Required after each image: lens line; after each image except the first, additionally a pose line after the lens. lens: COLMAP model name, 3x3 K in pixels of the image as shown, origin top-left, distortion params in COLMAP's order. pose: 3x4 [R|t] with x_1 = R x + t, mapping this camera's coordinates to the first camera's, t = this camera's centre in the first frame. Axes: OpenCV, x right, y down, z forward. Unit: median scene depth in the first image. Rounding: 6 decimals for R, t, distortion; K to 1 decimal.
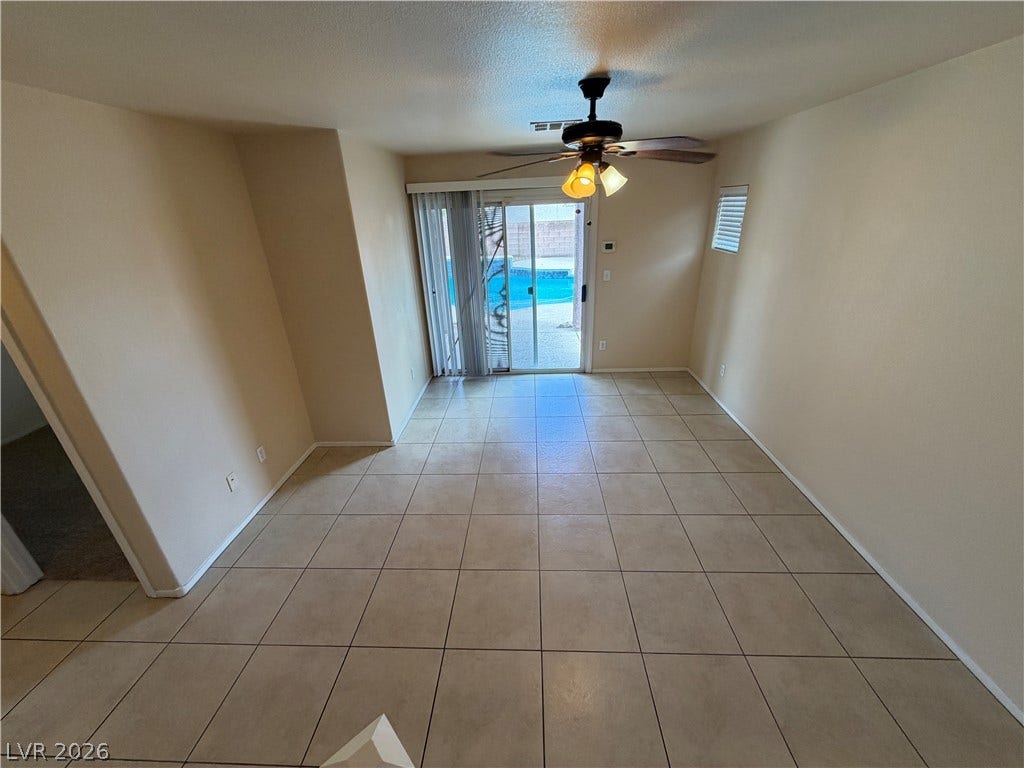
lens RADIAL K [[408.0, 0, 509.6], [0, 408.0, 385.1], [0, 0, 1]] dist [-0.001826, 0.000565]
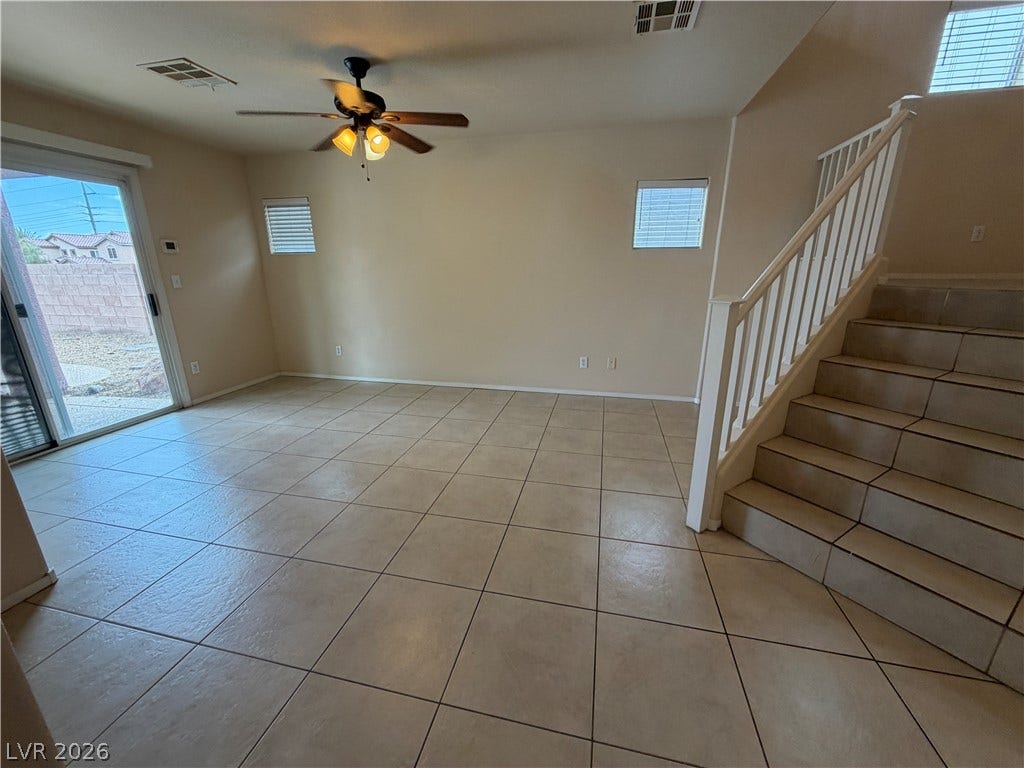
lens RADIAL K [[408.0, 0, 509.6], [0, 408.0, 385.1], [0, 0, 1]] dist [-0.001826, 0.000565]
pose [[0.179497, -0.237679, 0.954615, -0.616412], [0.391911, 0.907324, 0.152214, 0.078138], [-0.902323, 0.346802, 0.256011, 0.326578]]
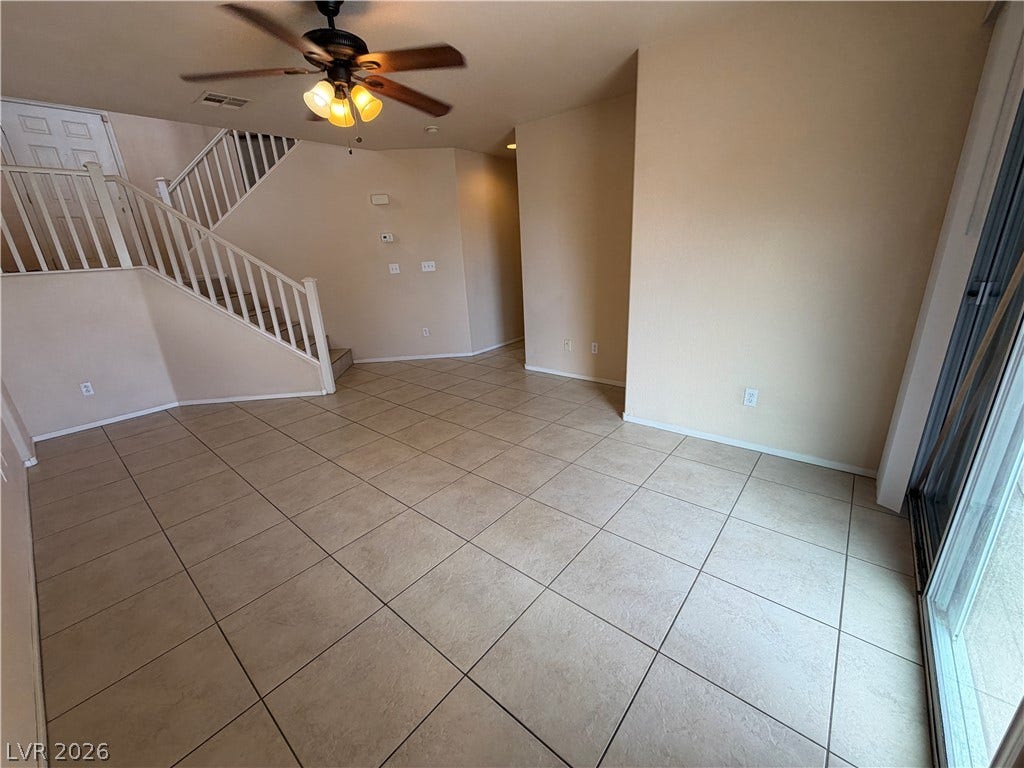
lens RADIAL K [[405.7, 0, 509.4], [0, 405.7, 383.2], [0, 0, 1]] dist [0.006424, -0.000078]
pose [[-0.604733, 0.321648, -0.728588, 0.503233], [-0.246275, 0.794462, 0.555139, -0.358373], [0.757395, 0.515144, -0.401223, 1.173503]]
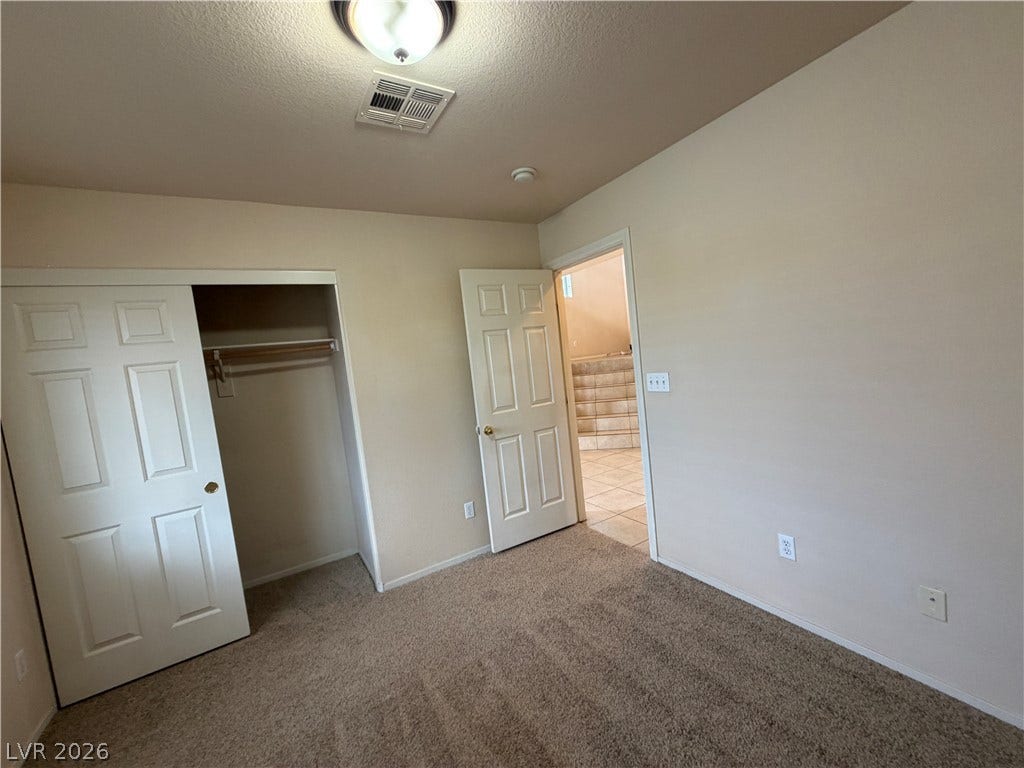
lens RADIAL K [[408.0, 0, 509.6], [0, 408.0, 385.1], [0, 0, 1]] dist [-0.001826, 0.000565]
pose [[-0.554529, 0.033568, 0.831487, -1.324901], [0.450008, 0.852583, 0.265697, -0.304762], [-0.699993, 0.521513, -0.487888, 1.126928]]
